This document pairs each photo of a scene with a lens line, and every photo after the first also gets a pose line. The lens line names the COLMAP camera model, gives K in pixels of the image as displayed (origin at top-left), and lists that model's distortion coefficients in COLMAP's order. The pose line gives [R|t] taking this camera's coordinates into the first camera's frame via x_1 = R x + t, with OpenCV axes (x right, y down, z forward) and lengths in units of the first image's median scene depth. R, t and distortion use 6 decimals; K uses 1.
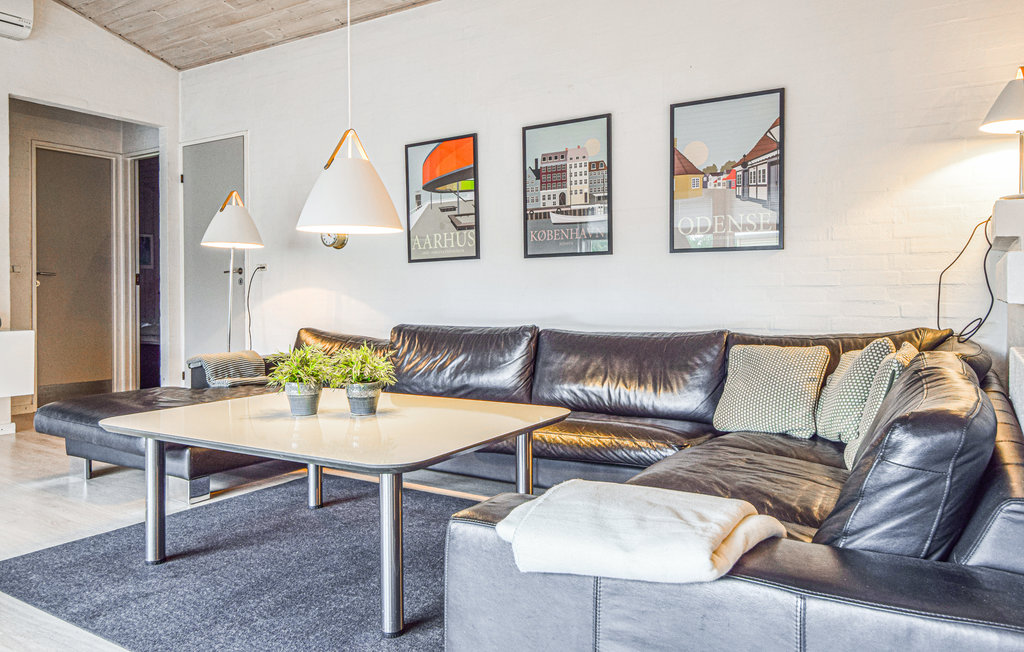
lens RADIAL K [[725.1, 0, 497.1], [0, 725.1, 299.0], [0, 0, 1]] dist [0.034777, -0.004608]
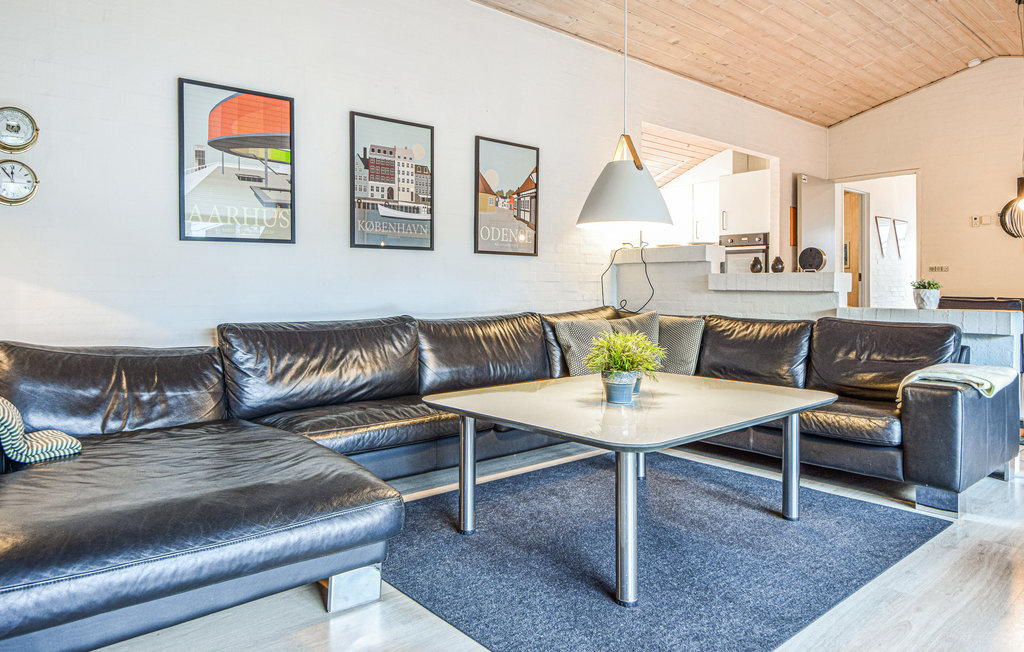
lens RADIAL K [[657.6, 0, 511.8], [0, 657.6, 289.4], [0, 0, 1]] dist [0.002985, 0.000712]
pose [[0.277273, 0.000634, 0.960791, -0.756297], [-0.001119, 0.999999, -0.000337, -0.000472], [-0.960791, -0.000981, 0.277273, 0.565421]]
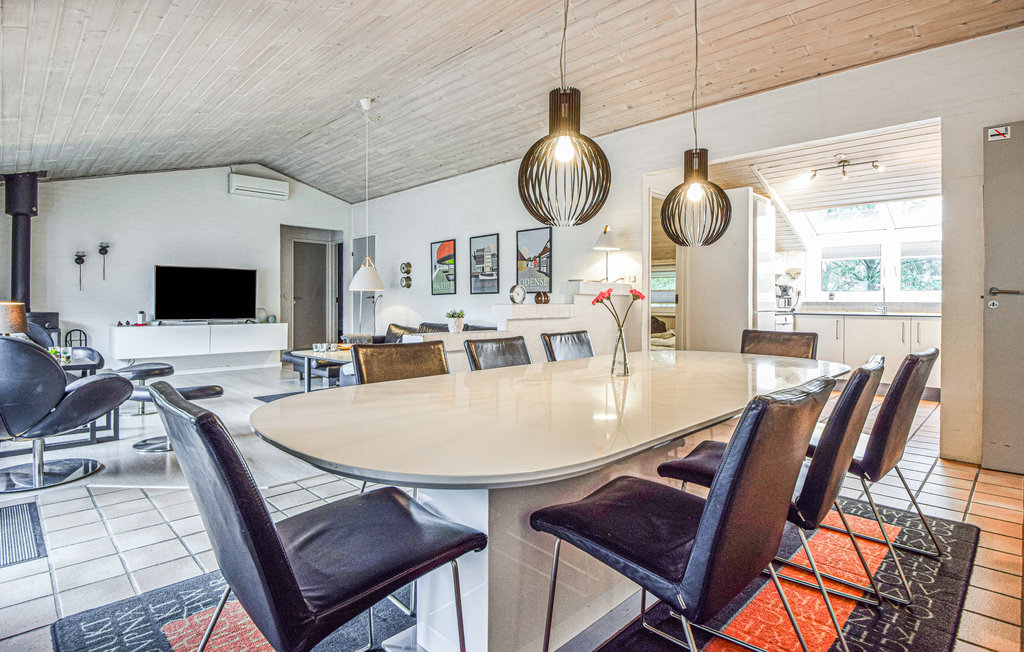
lens RADIAL K [[518.9, 0, 512.1], [0, 518.9, 308.4], [0, 0, 1]] dist [0.000444, 0.000028]
pose [[0.977253, 0.007003, -0.211962, 0.527442], [-0.006003, 0.999968, 0.005360, -0.020838], [0.211993, -0.003966, 0.977263, -0.595802]]
